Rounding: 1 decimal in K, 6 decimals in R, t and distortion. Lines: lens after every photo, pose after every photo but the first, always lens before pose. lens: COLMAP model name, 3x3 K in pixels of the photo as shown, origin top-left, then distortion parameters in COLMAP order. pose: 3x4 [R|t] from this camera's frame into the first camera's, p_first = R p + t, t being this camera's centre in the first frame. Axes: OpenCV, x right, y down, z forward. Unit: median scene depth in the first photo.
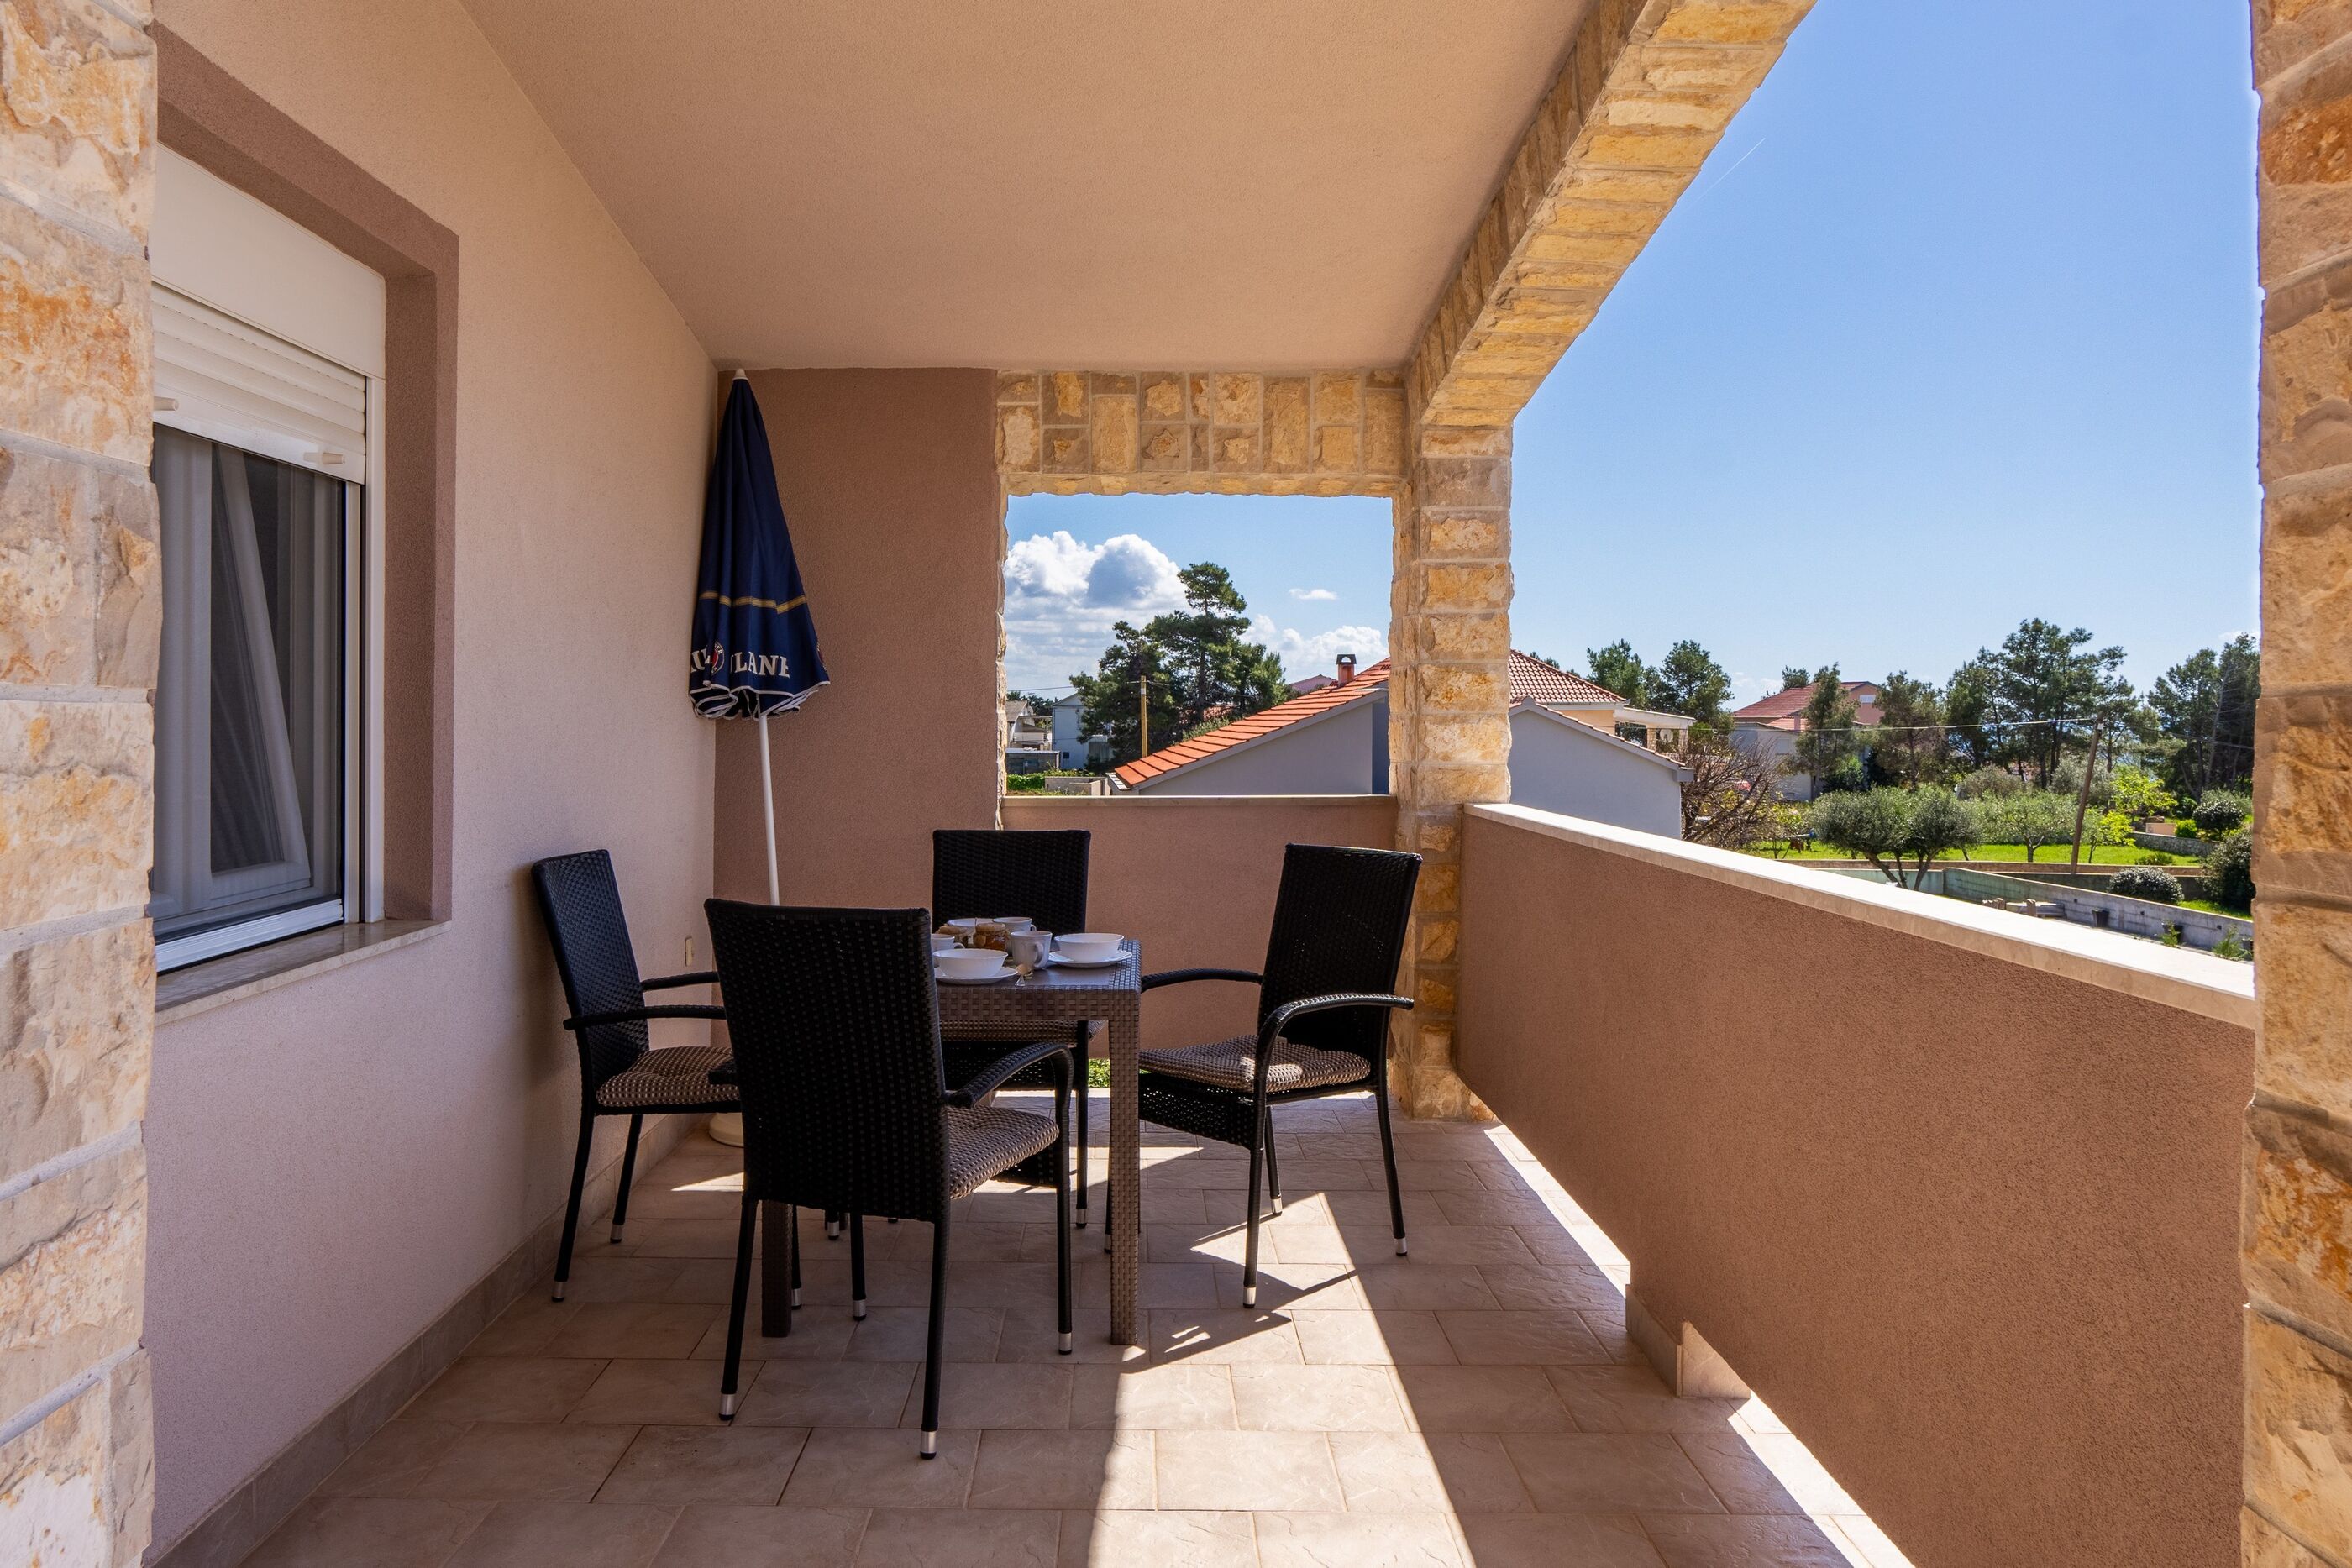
lens RADIAL K [[1655.5, 0, 1091.5], [0, 1655.5, 723.8], [0, 0, 1]] dist [-0.000517, -0.001116]
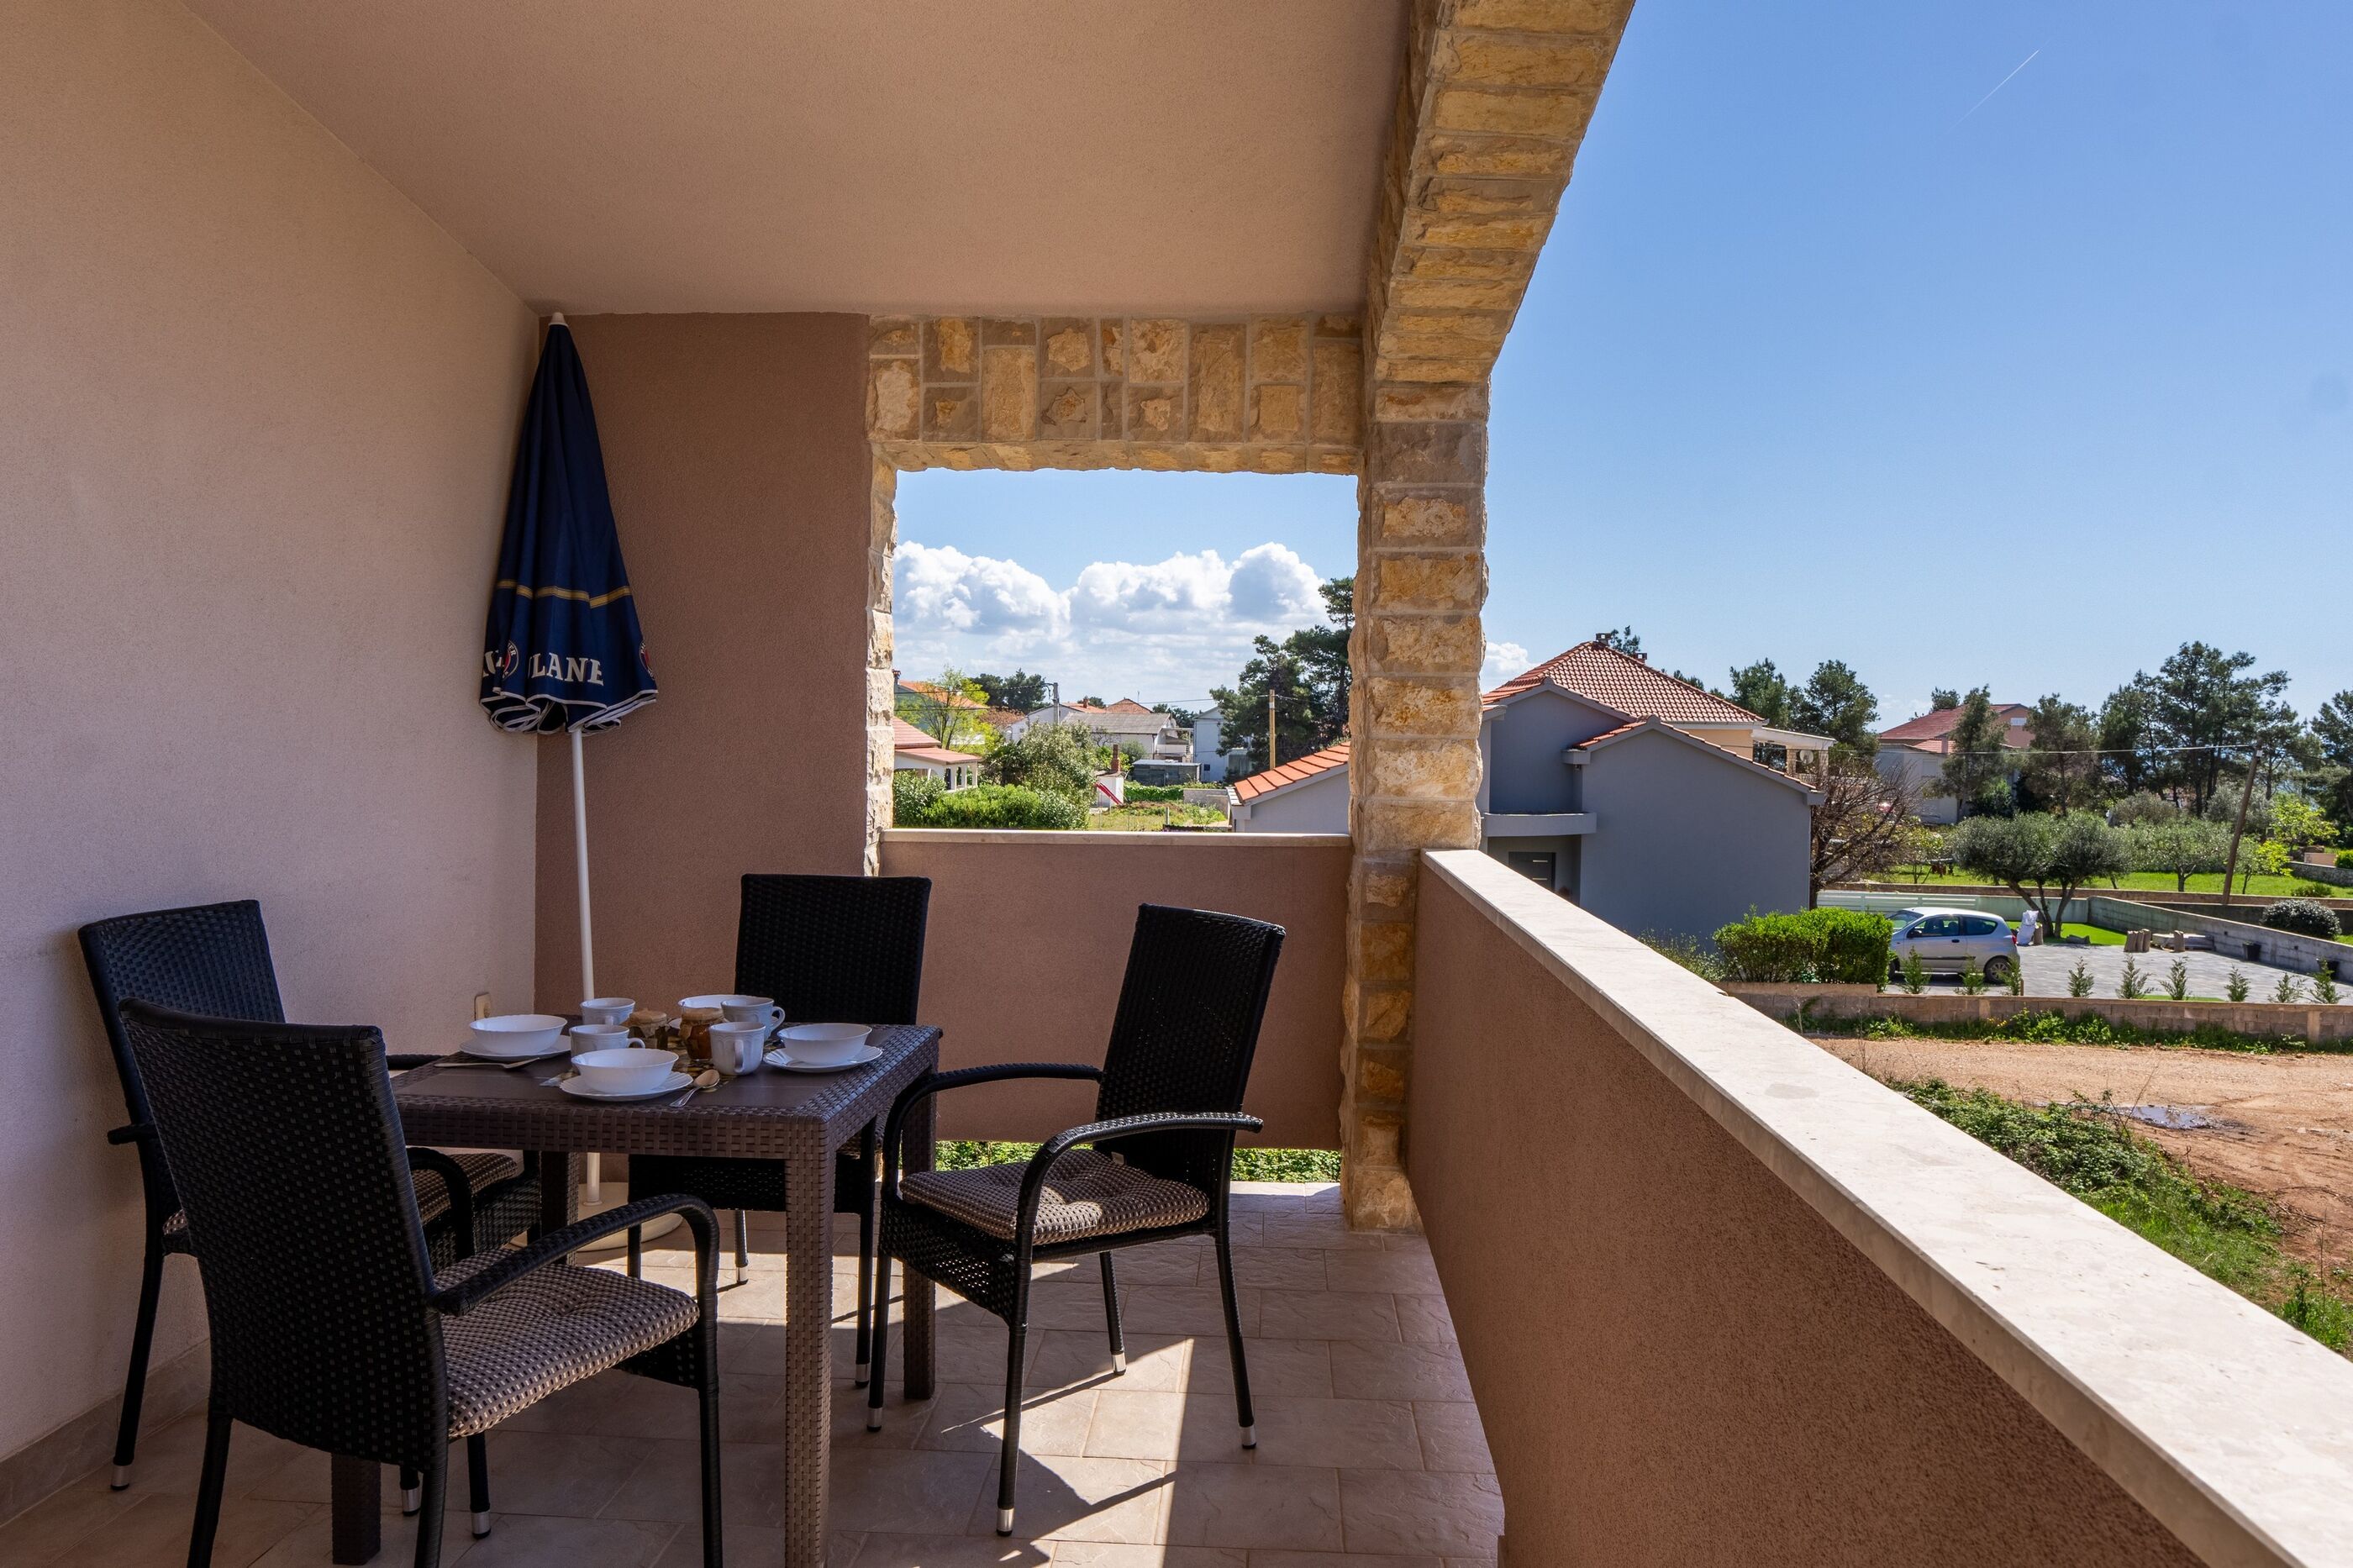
lens RADIAL K [[1629.0, 0, 1158.5], [0, 1629.0, 788.6], [0, 0, 1]] dist [-0.000432, -0.002242]
pose [[0.998764, 0.014188, -0.047635, 0.129821], [-0.012653, 0.999395, 0.032386, -0.005654], [0.048066, -0.031743, 0.998340, 0.187013]]
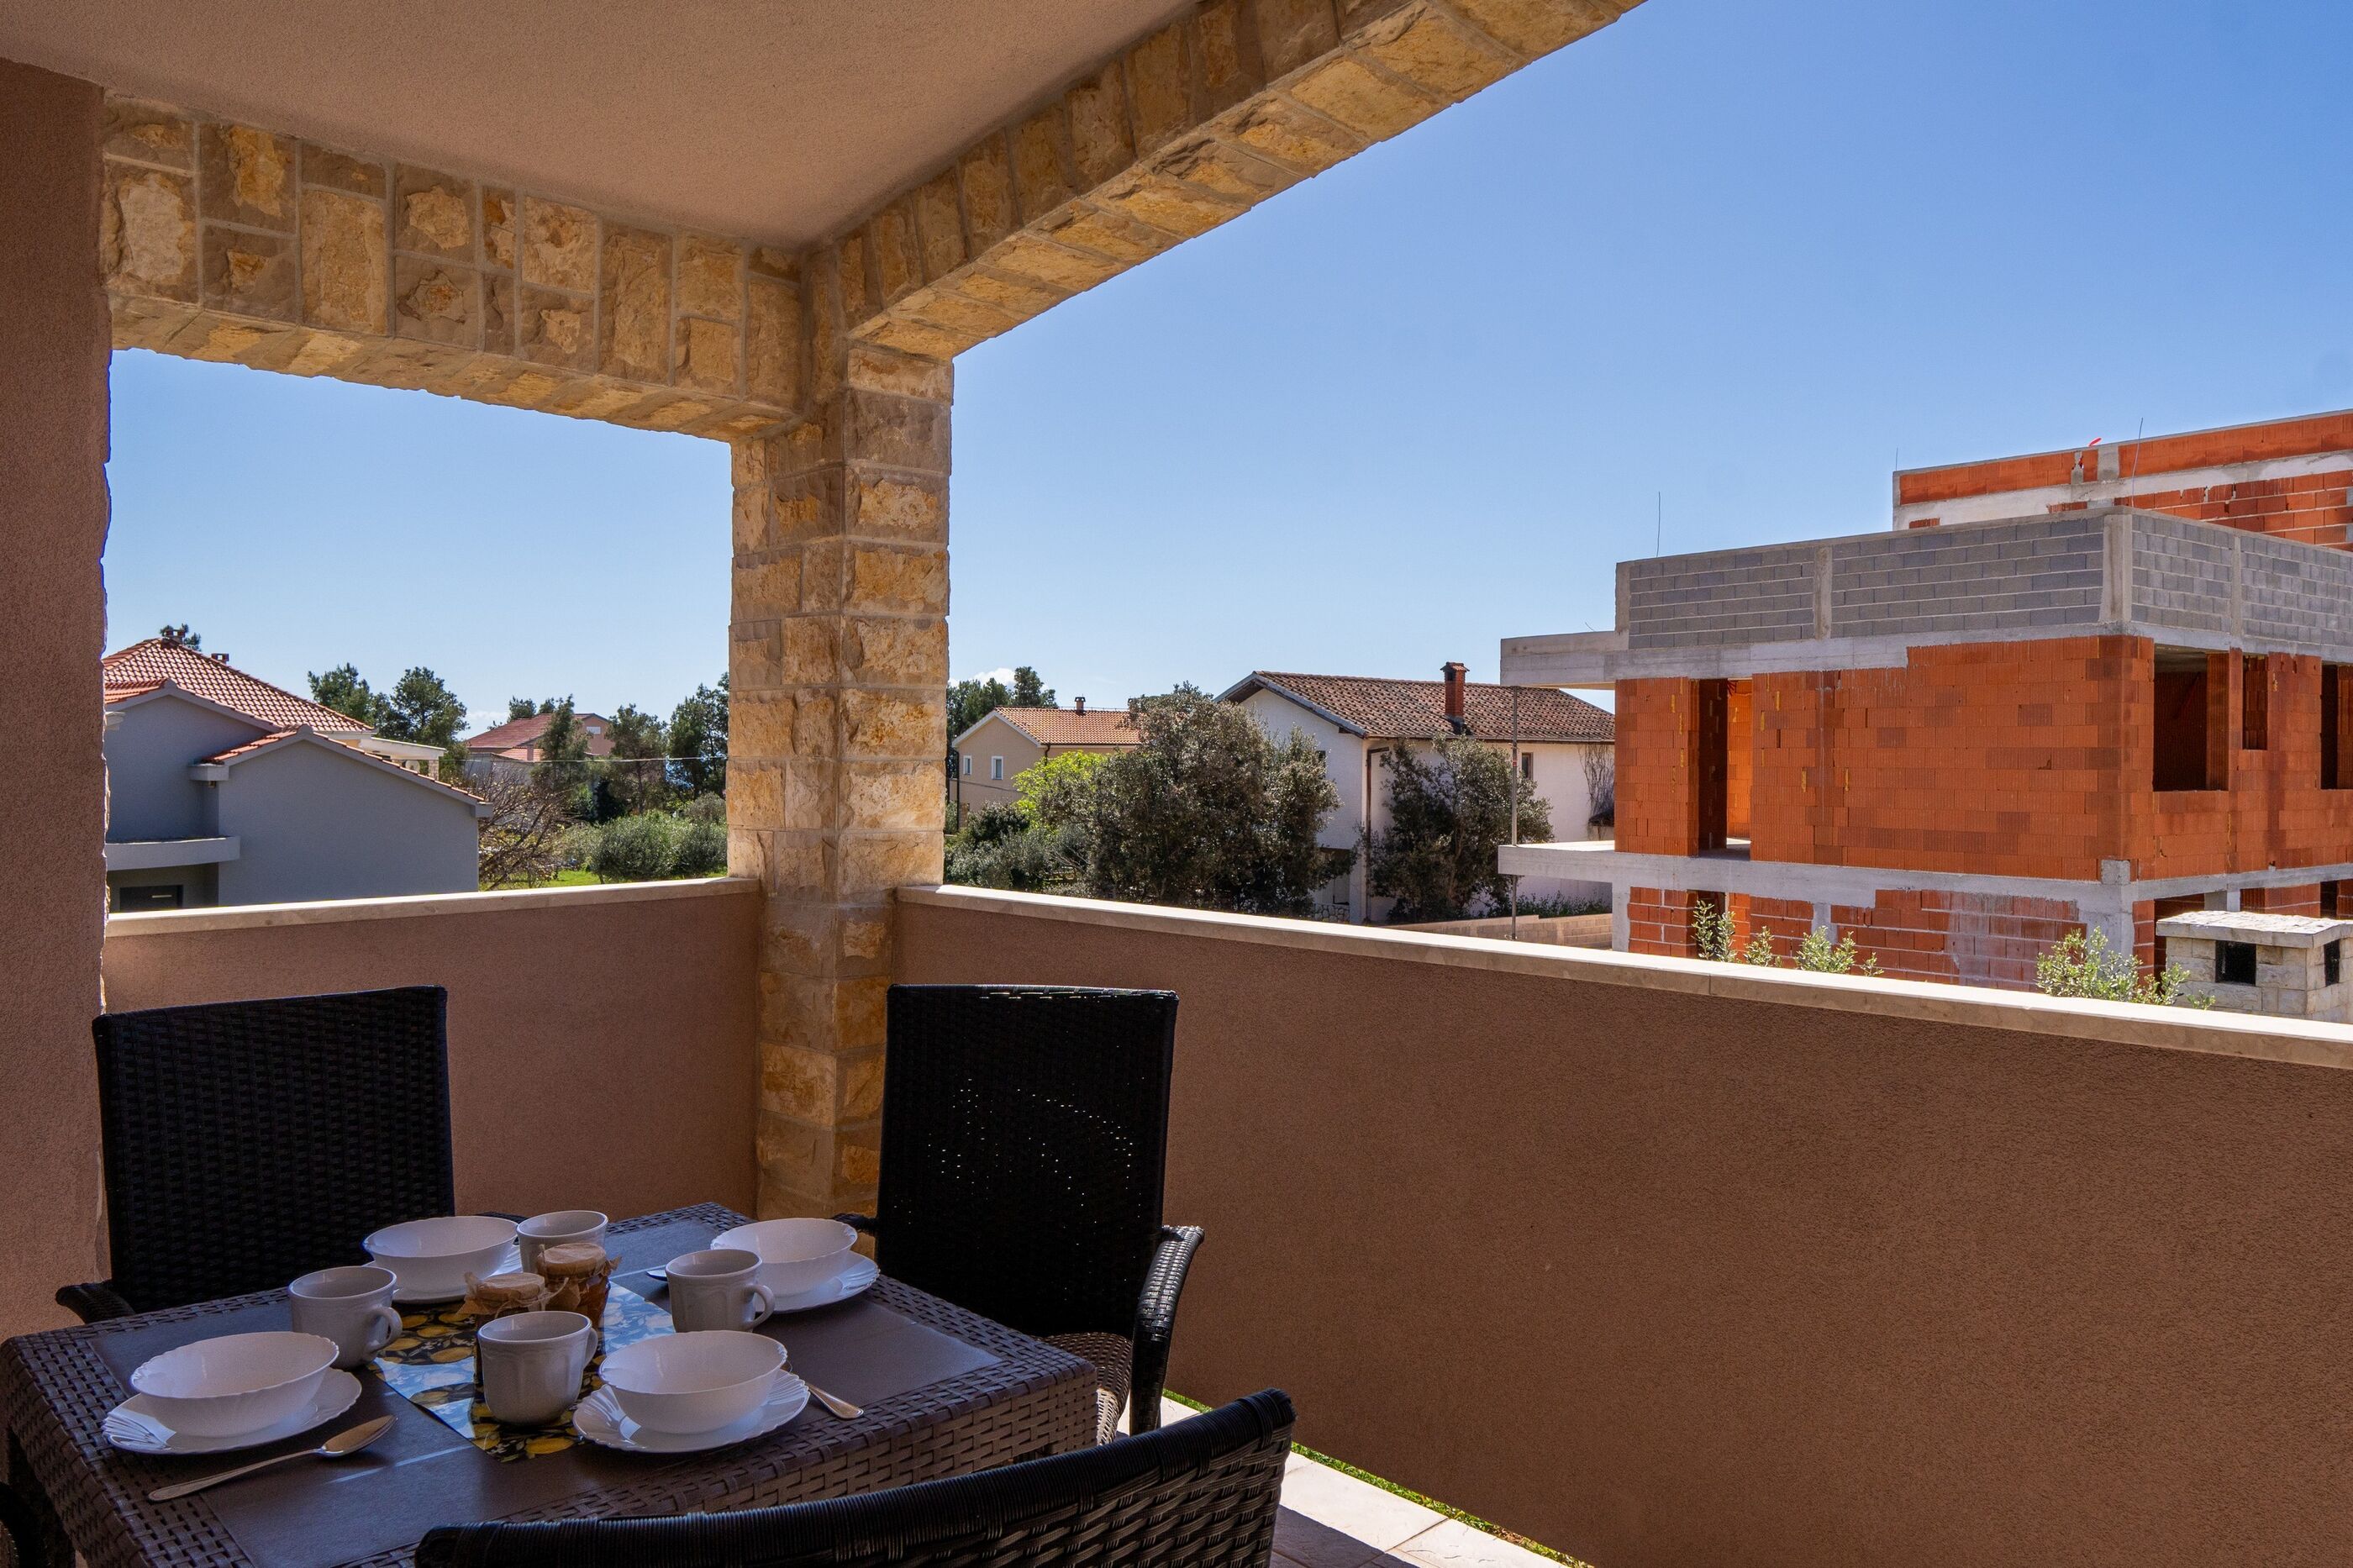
lens RADIAL K [[1655.5, 0, 1163.2], [0, 1655.5, 761.1], [0, 0, 1]] dist [-0.001949, -0.003460]
pose [[0.712317, -0.001703, 0.701856, -0.182778], [-0.001366, 0.999992, 0.003812, -0.008332], [-0.701857, -0.003674, 0.712308, 0.406384]]
